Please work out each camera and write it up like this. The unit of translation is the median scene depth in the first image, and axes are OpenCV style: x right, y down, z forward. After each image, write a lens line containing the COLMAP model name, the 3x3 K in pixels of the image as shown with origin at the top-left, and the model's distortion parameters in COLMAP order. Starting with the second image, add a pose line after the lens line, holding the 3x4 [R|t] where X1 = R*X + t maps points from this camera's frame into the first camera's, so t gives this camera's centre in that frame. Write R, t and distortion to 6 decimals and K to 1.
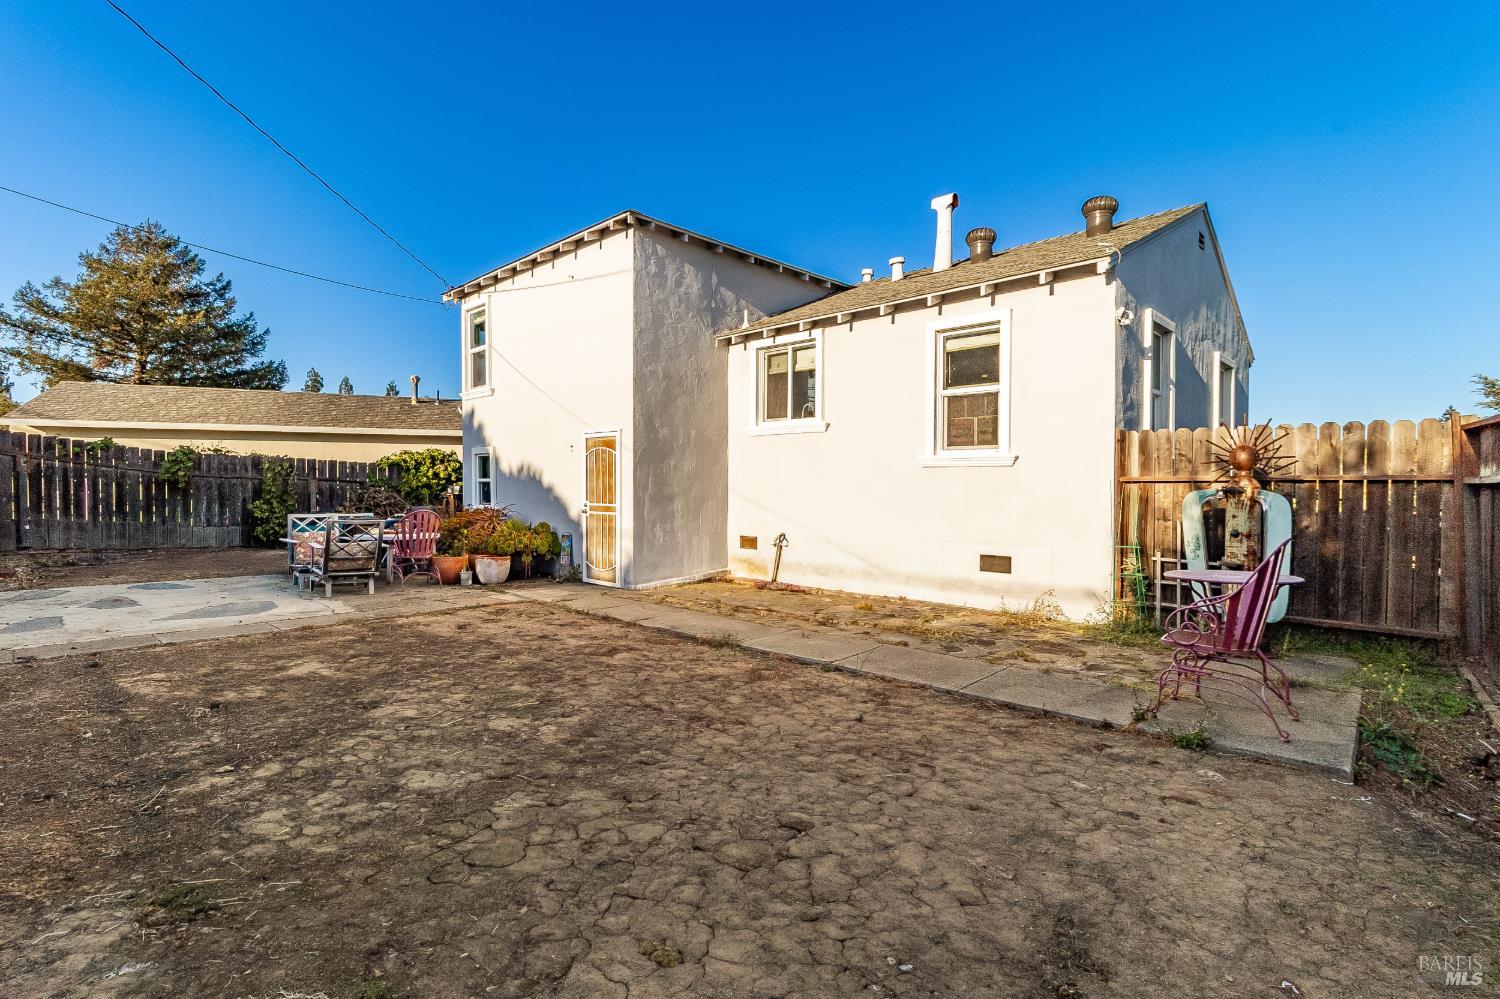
lens RADIAL K [[698.8, 0, 743.2], [0, 698.8, 495.5], [0, 0, 1]] dist [-0.001453, -0.004260]
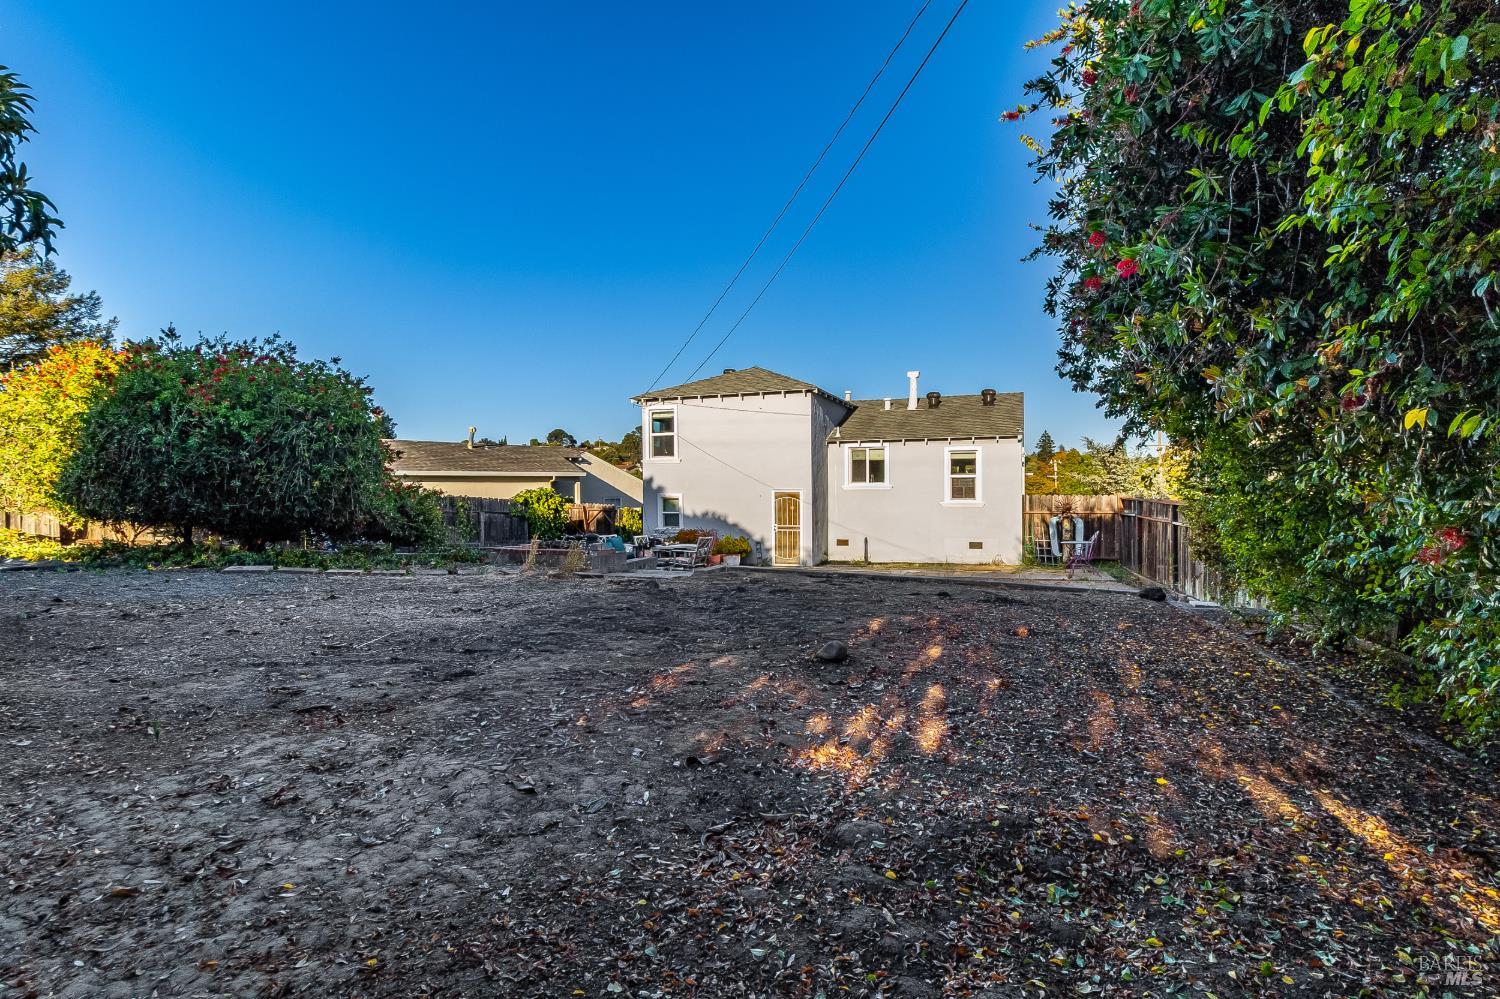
lens RADIAL K [[698.8, 0, 758.3], [0, 698.8, 491.3], [0, 0, 1]] dist [-0.001453, -0.004260]
pose [[0.919677, -0.012883, 0.392463, -1.066461], [0.017433, 0.999816, -0.008032, -0.072876], [-0.392287, 0.014228, 0.919733, -0.803890]]
